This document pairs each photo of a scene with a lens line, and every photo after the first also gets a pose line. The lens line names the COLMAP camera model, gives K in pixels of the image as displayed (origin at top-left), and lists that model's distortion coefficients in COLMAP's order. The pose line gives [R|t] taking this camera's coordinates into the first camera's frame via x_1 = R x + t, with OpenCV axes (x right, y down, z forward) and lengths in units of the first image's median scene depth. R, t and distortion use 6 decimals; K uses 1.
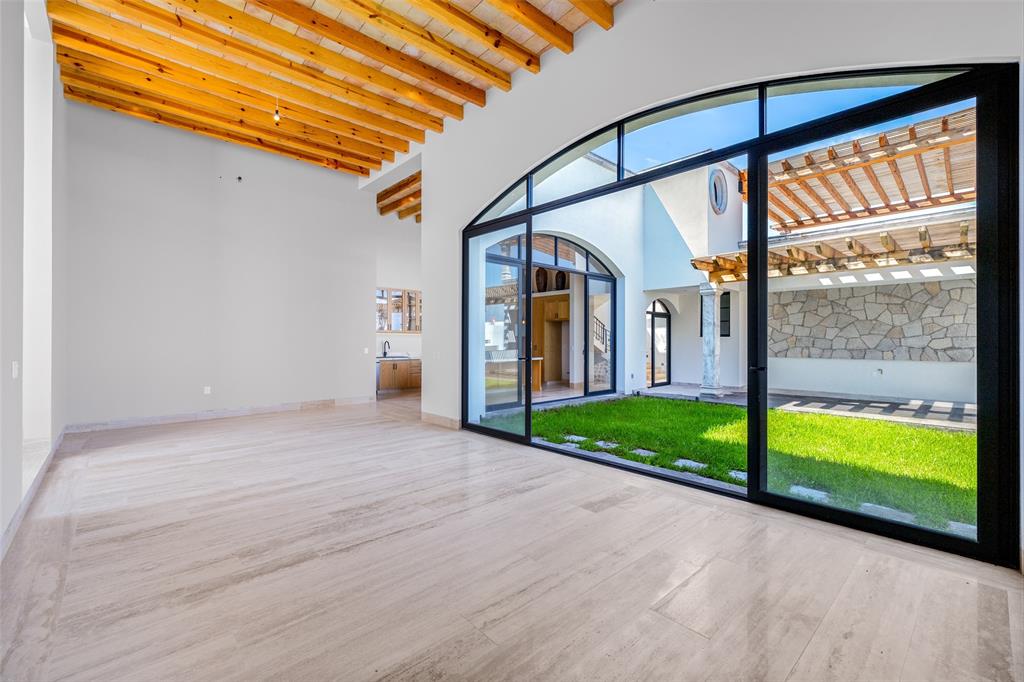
lens RADIAL K [[424.9, 0, 514.3], [0, 424.9, 339.4], [0, 0, 1]] dist [-0.004154, -0.000372]
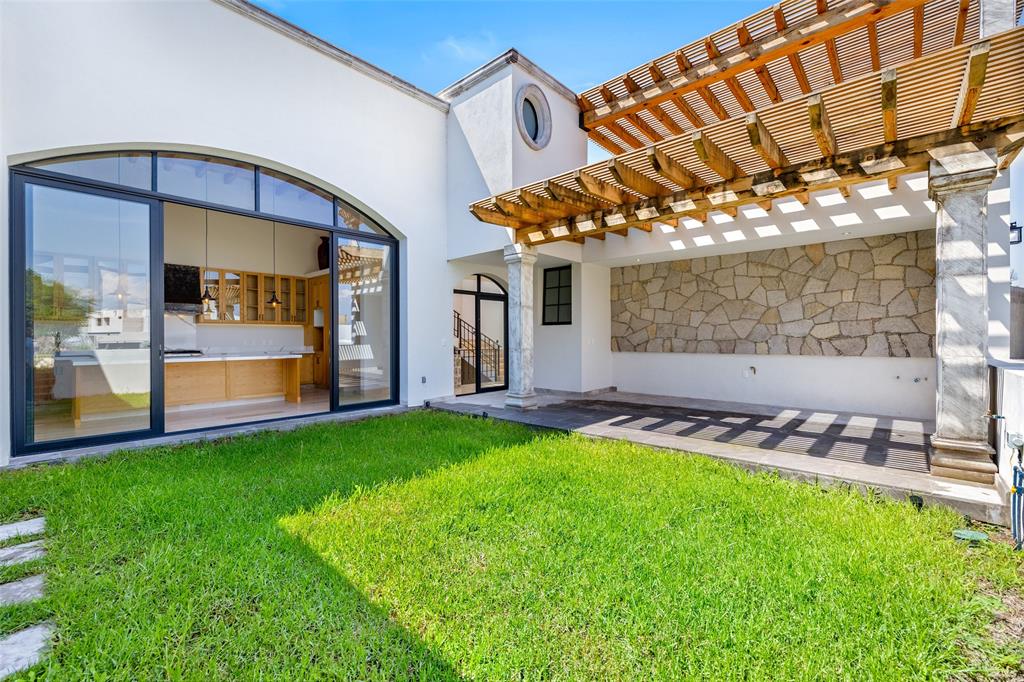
lens RADIAL K [[424.9, 0, 514.9], [0, 424.9, 338.6], [0, 0, 1]] dist [-0.004154, -0.000372]
pose [[0.996738, -0.005892, 0.080484, 0.415910], [0.005304, 0.999958, 0.007515, 0.014672], [-0.080525, -0.007064, 0.996728, 0.319333]]
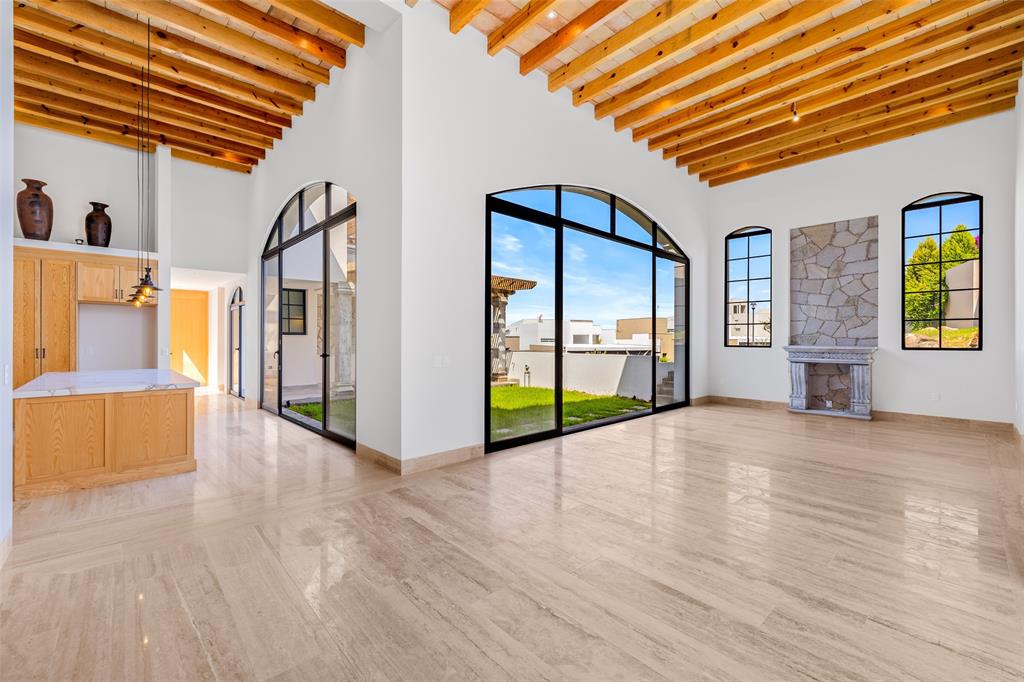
lens RADIAL K [[431.8, 0, 509.7], [0, 431.8, 339.9], [0, 0, 1]] dist [-0.002329, 0.001661]
pose [[-0.001654, -0.002110, 0.999996, -0.599304], [-0.006174, 0.999979, 0.002100, 0.000746], [-0.999980, -0.006171, -0.001667, 0.632917]]
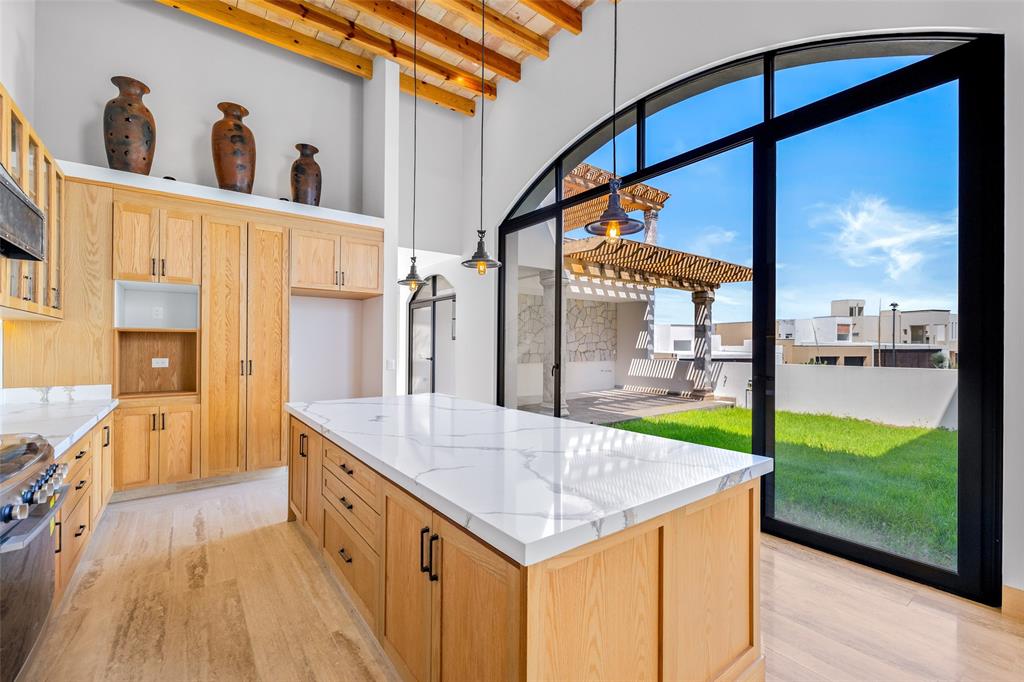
lens RADIAL K [[431.8, 0, 508.5], [0, 431.8, 347.2], [0, 0, 1]] dist [-0.002329, 0.001661]
pose [[0.109300, -0.004175, 0.994000, -0.334615], [-0.005795, 0.999972, 0.004837, 0.002844], [-0.993992, -0.006289, 0.109272, 1.045073]]
